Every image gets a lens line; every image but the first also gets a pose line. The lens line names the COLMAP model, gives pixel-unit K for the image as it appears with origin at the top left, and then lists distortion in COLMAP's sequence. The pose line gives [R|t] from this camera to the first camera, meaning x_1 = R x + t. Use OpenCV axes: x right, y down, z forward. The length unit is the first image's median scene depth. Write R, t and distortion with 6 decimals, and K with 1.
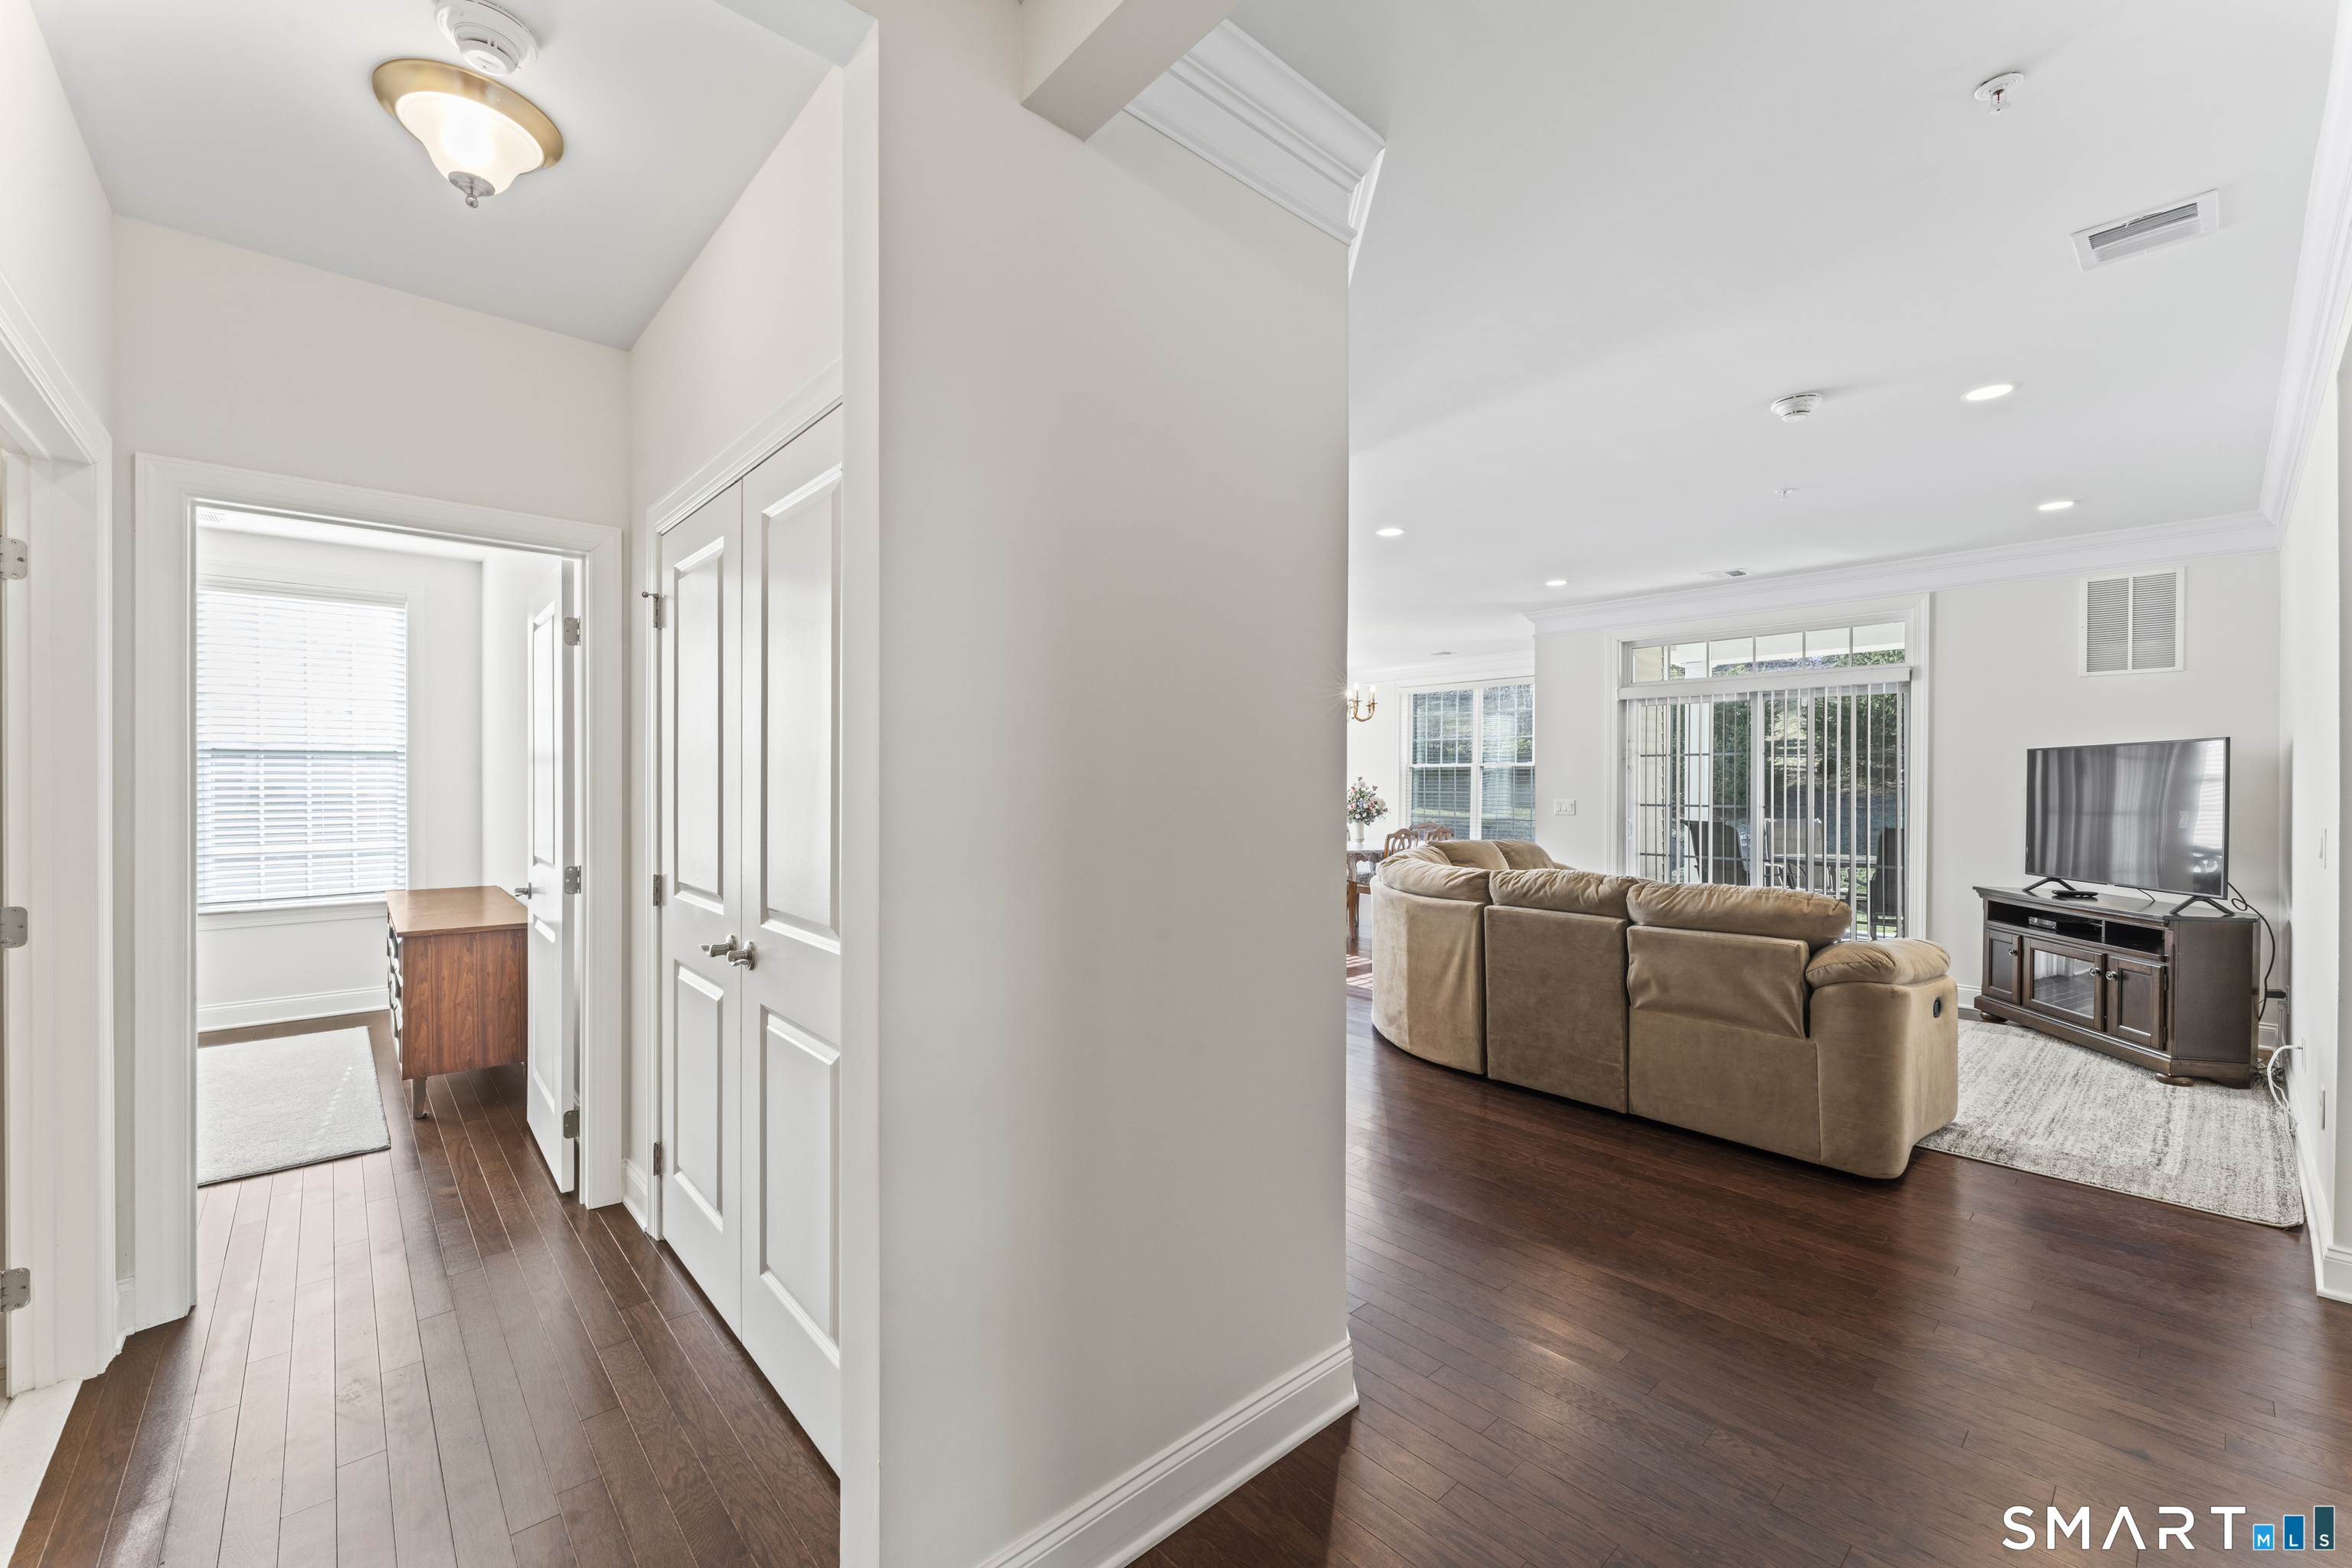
lens RADIAL K [[945.1, 0, 1178.2], [0, 945.1, 796.0], [0, 0, 1]] dist [0.001592, -0.000263]
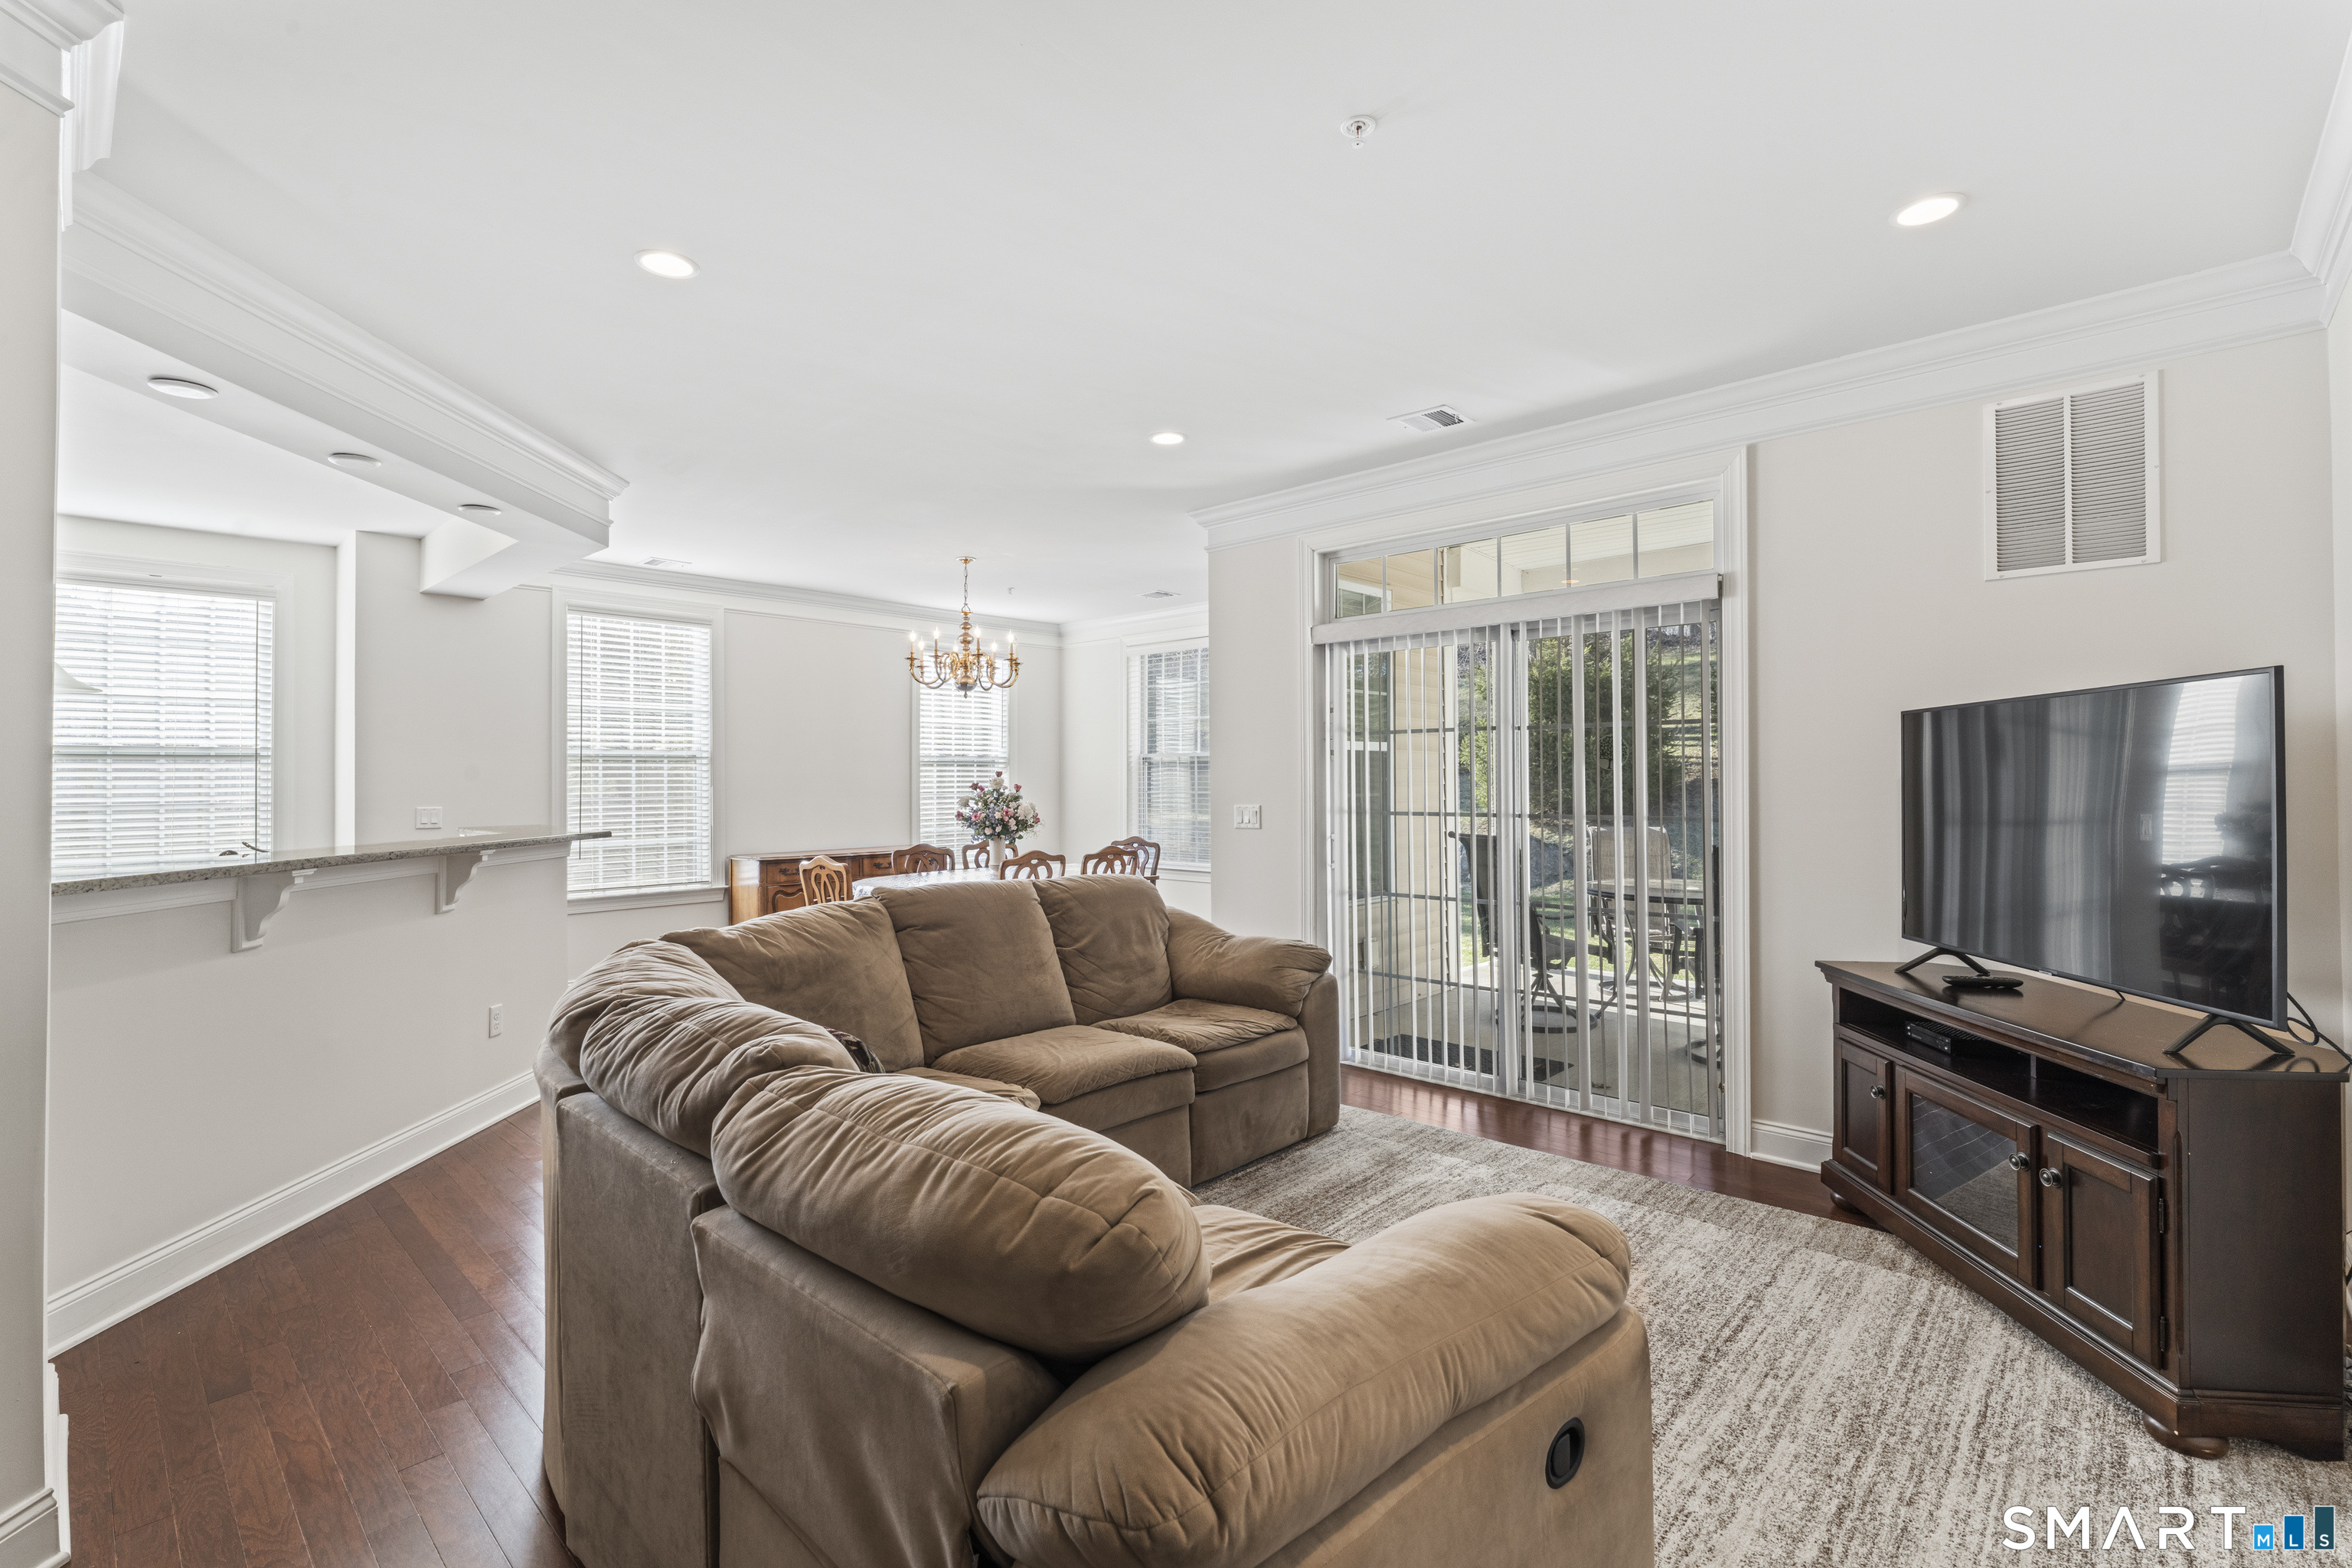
lens RADIAL K [[1038.8, 0, 1190.5], [0, 1038.8, 778.4], [0, 0, 1]] dist [-0.000390, 0.000868]
pose [[0.995896, -0.006491, 0.090277, 0.425451], [0.007966, 0.999841, -0.015979, -0.004257], [-0.090159, 0.016632, 0.995789, 0.430124]]
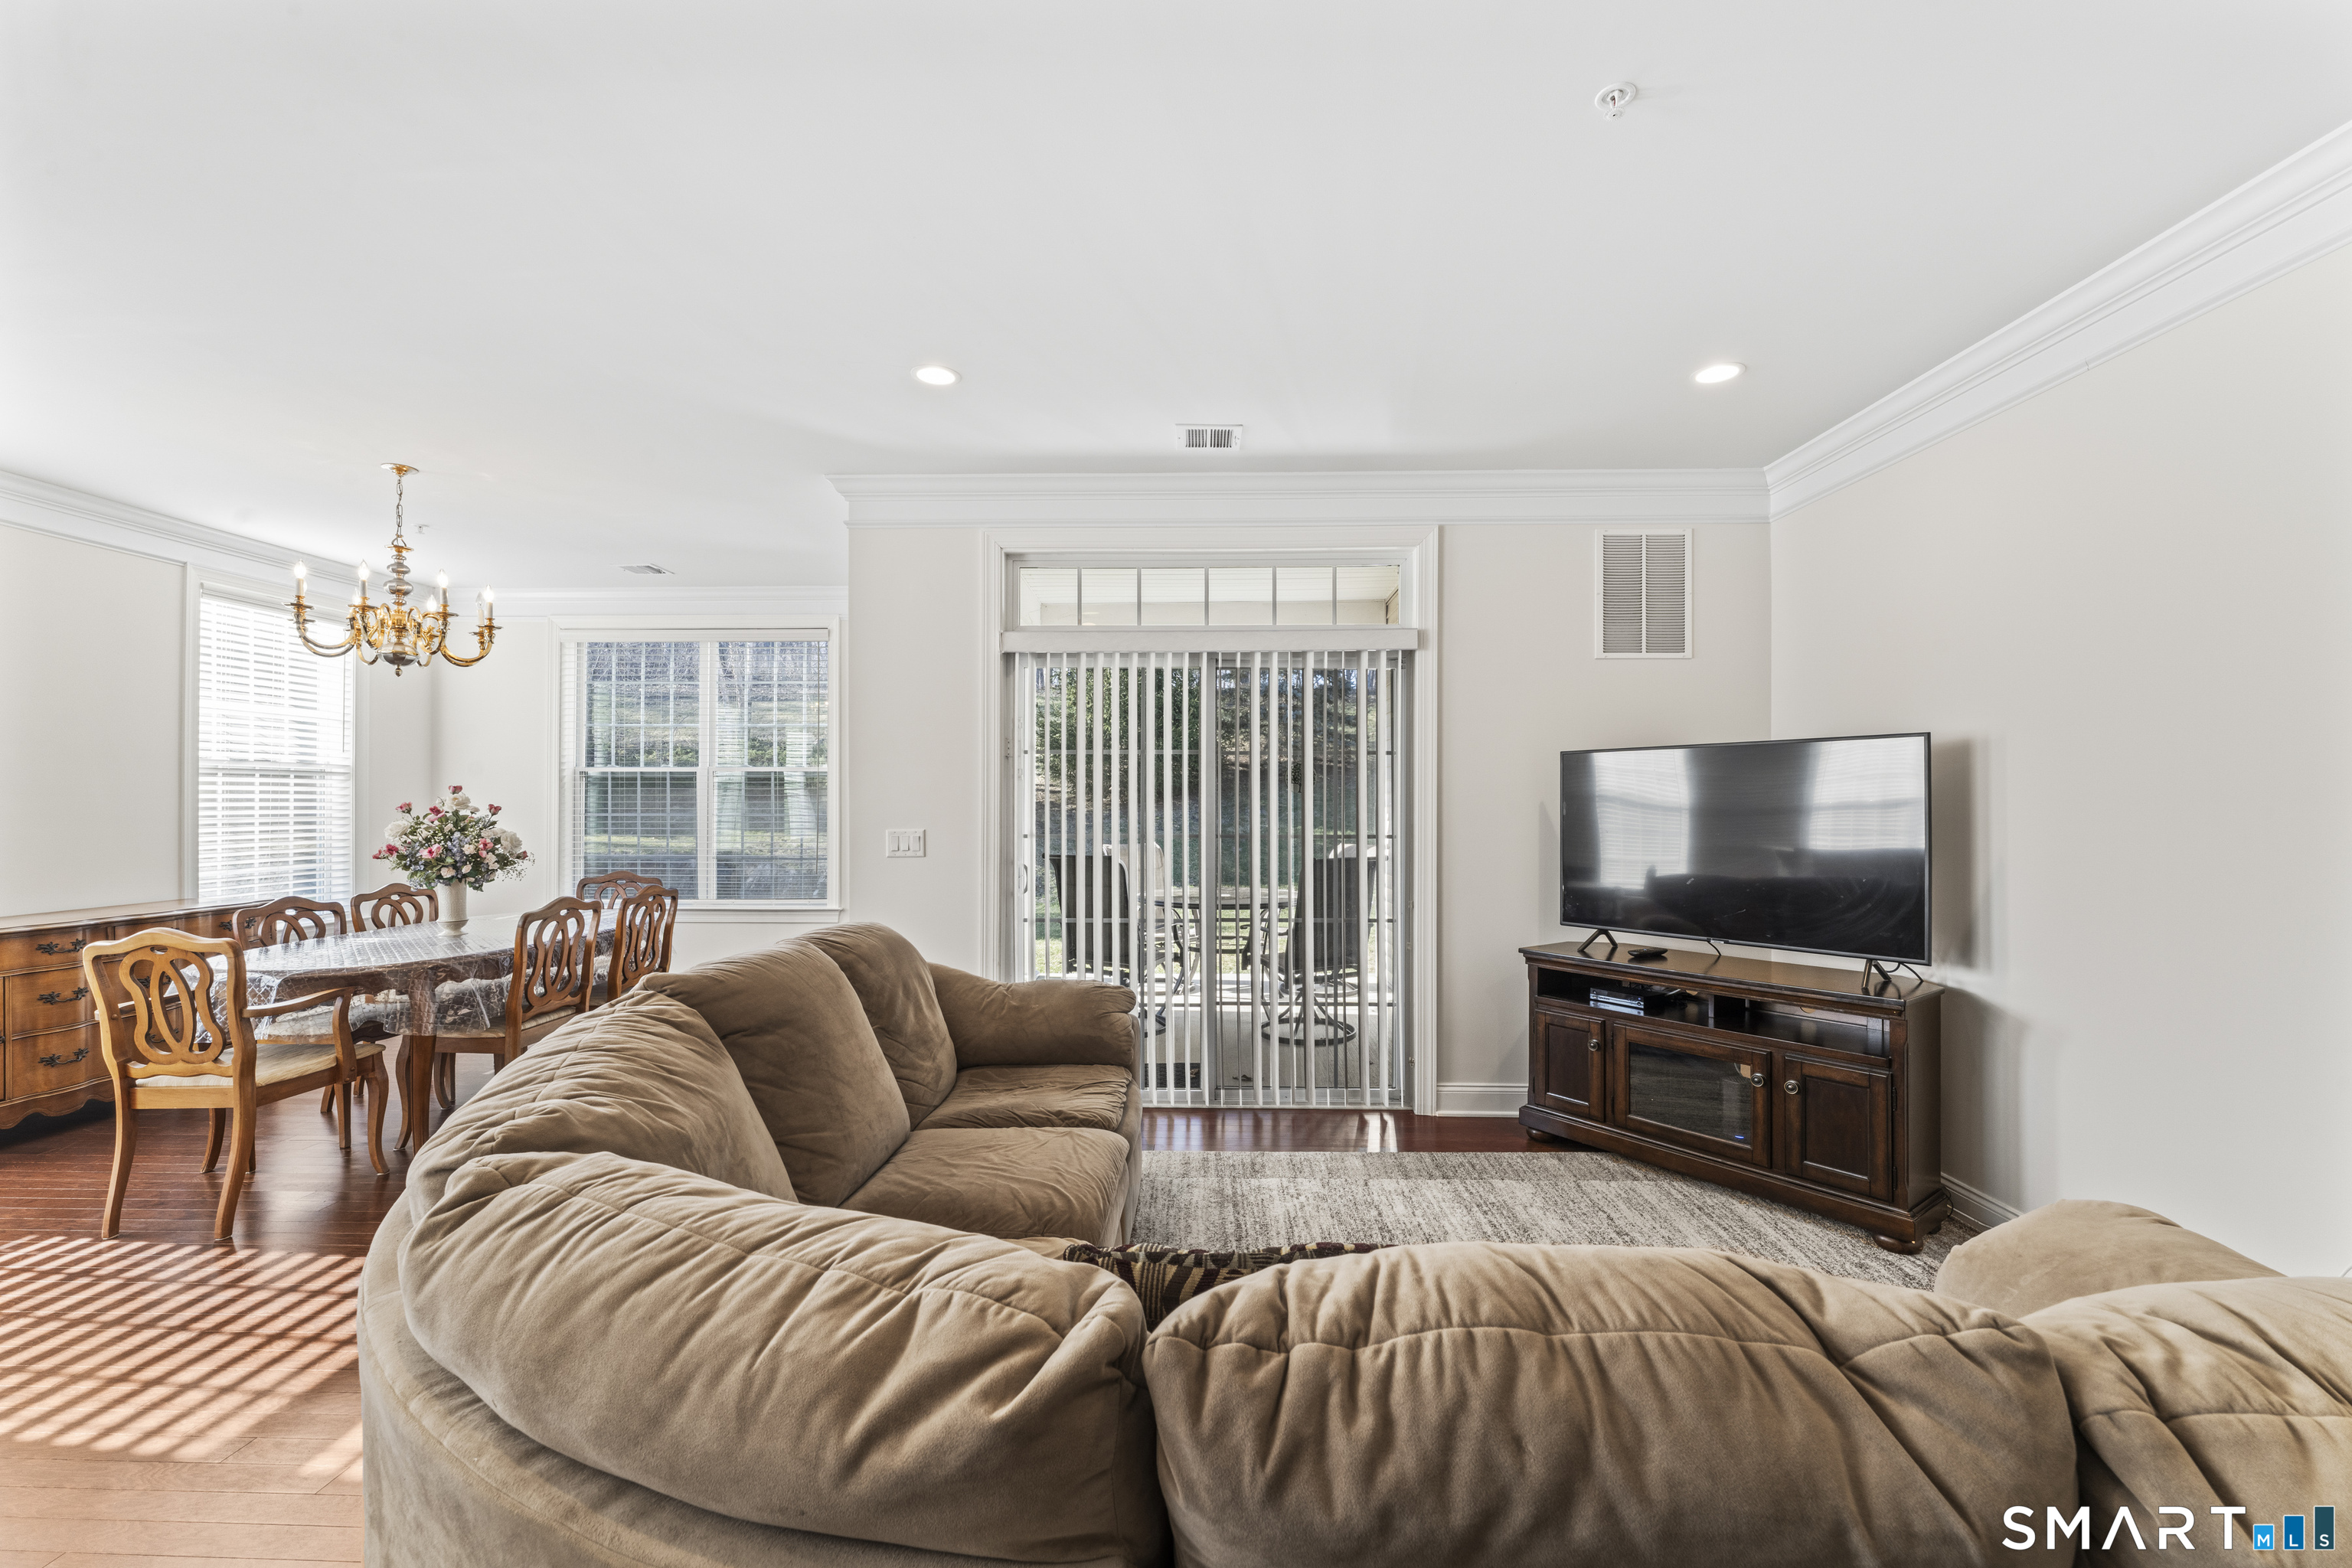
lens RADIAL K [[945.1, 0, 1178.2], [0, 945.1, 796.0], [0, 0, 1]] dist [0.001592, -0.000263]
pose [[0.694251, 0.001843, 0.719730, 0.172535], [0.010619, 0.999862, -0.012804, -0.008996], [-0.719654, 0.016532, 0.694136, 0.701964]]
